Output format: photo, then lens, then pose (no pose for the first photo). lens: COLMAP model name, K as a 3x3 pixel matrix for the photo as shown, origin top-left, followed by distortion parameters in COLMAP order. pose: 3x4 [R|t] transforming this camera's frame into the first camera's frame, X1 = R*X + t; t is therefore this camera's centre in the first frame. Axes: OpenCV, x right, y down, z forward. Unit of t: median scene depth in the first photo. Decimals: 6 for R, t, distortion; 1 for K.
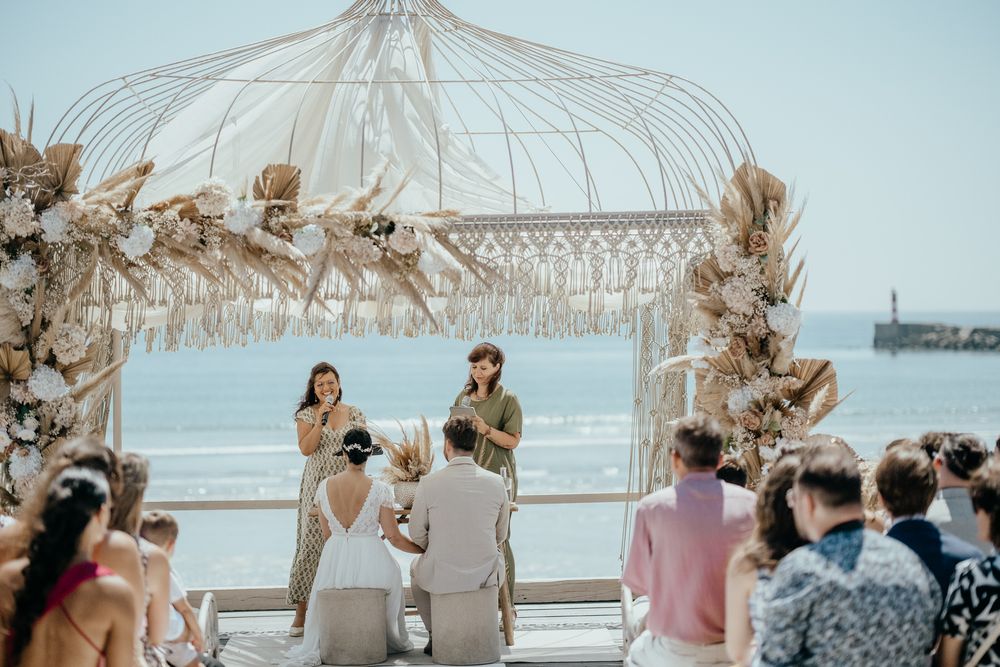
lens RADIAL K [[2571.5, 0, 500.0], [0, 2571.5, 333.5], [0, 0, 1]] dist [0.154294, -0.569689]
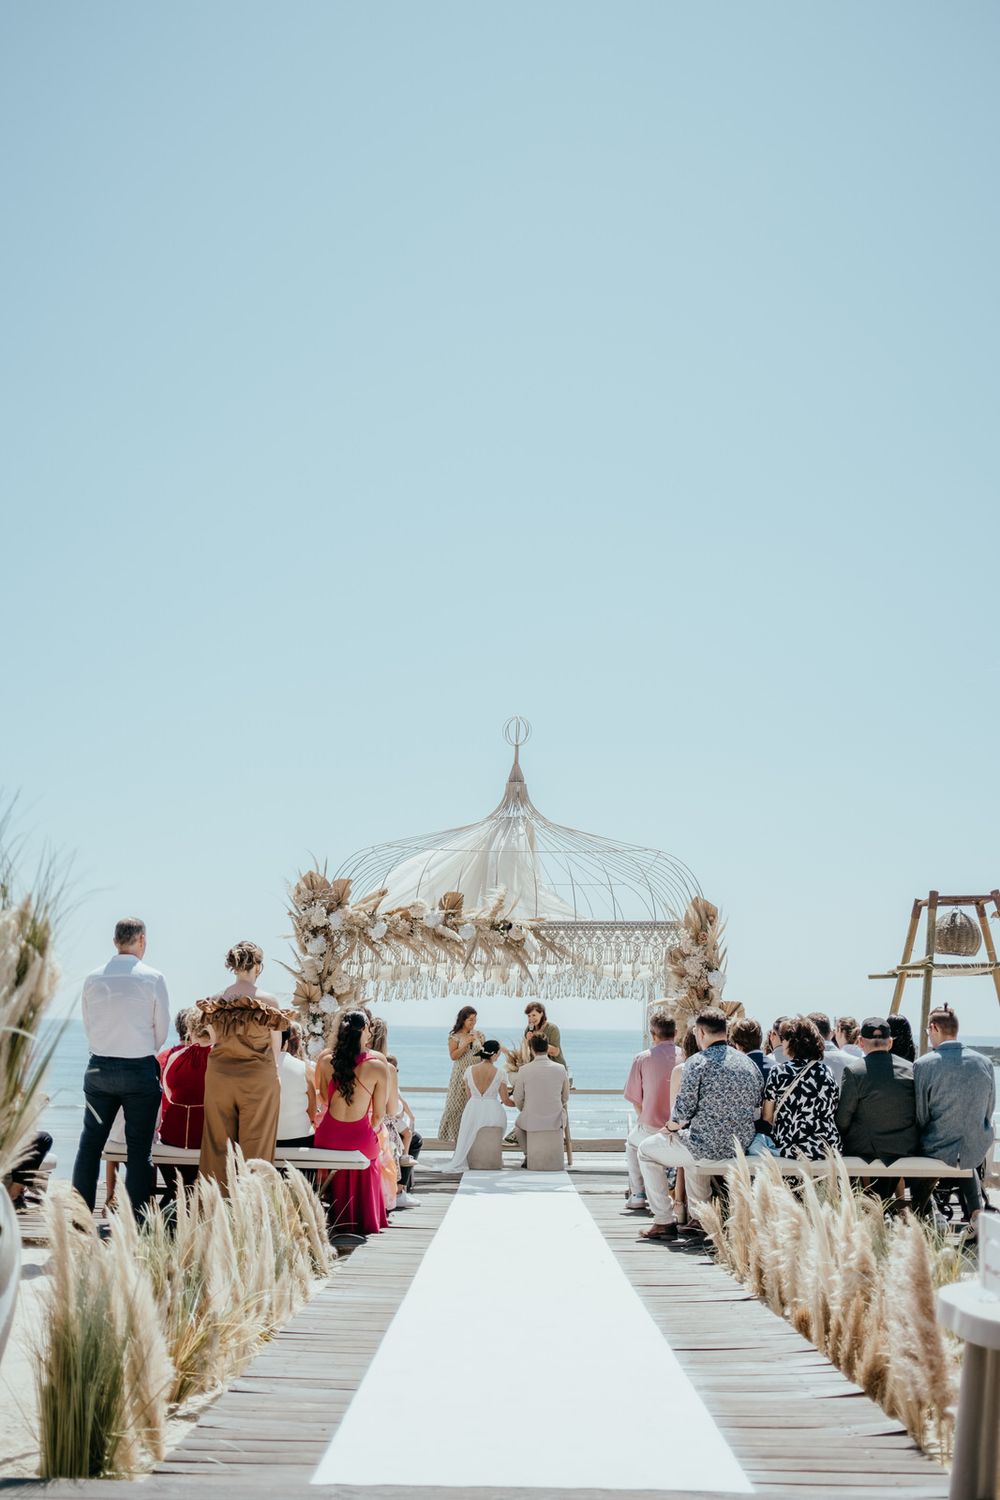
lens RADIAL K [[1631.4, 0, 500.0], [0, 1631.4, 750.0], [0, 0, 1]] dist [-0.015577, 0.167441]
pose [[0.998578, 0.015286, -0.051071, 0.010043], [-0.023895, 0.984724, -0.172476, 0.038922], [0.047655, 0.173451, 0.983689, -0.212590]]
